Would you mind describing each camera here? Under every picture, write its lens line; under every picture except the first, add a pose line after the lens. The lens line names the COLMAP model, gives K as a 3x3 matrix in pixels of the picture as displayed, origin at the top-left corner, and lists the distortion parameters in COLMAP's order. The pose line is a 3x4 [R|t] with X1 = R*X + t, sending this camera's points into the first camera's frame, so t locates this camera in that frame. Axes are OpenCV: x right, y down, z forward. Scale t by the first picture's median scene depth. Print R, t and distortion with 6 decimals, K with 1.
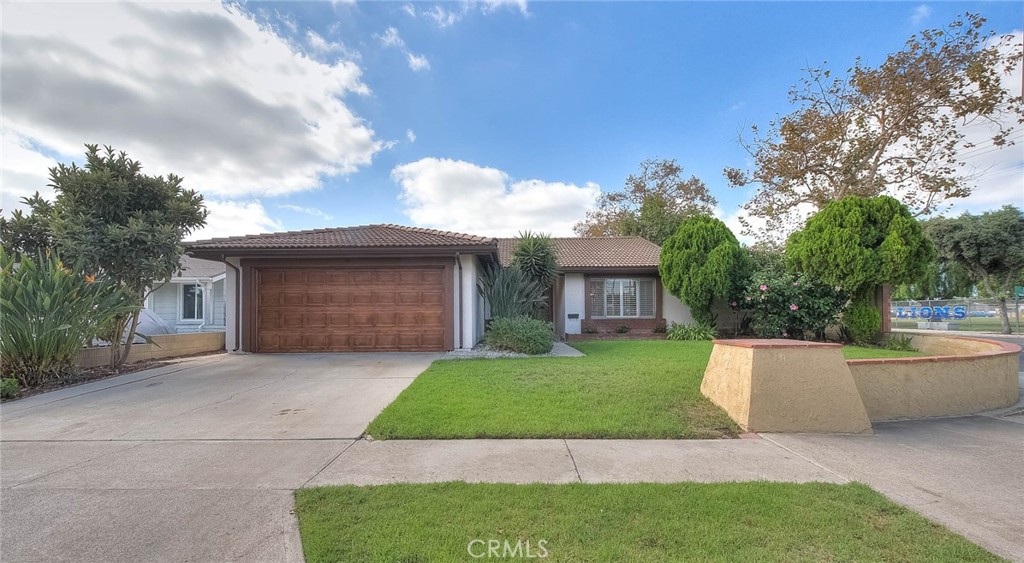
lens RADIAL K [[445.3, 0, 511.9], [0, 445.3, 307.9], [0, 0, 1]] dist [-0.012171, -0.000251]
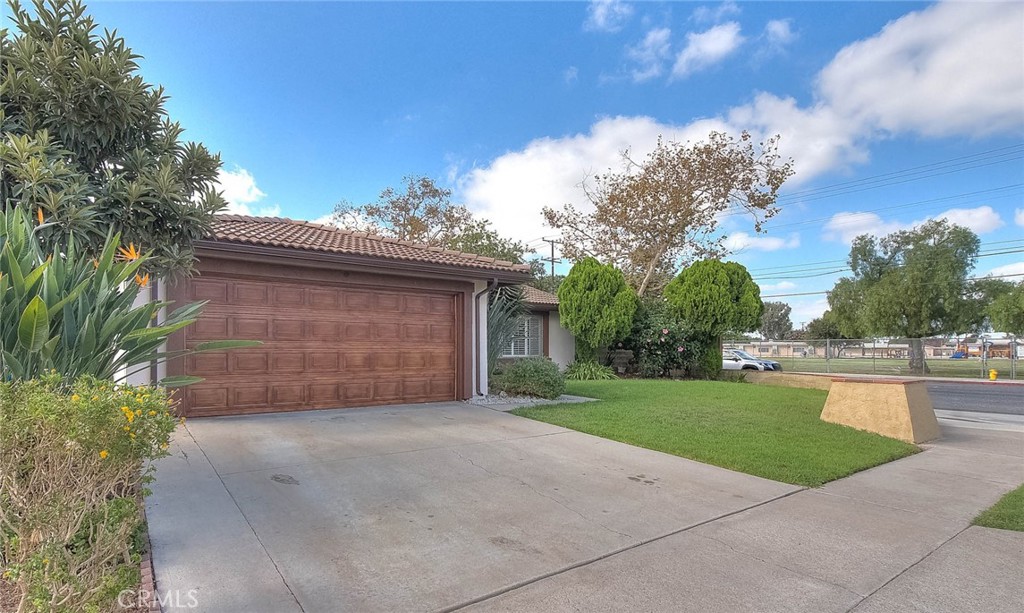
lens RADIAL K [[525.6, 0, 511.9], [0, 525.6, 347.0], [0, 0, 1]] dist [-0.001038, -0.000357]
pose [[0.799691, 0.014027, 0.600248, -0.634376], [-0.018886, 0.999820, 0.001798, -0.001535], [-0.600114, -0.012774, 0.799812, 0.191949]]
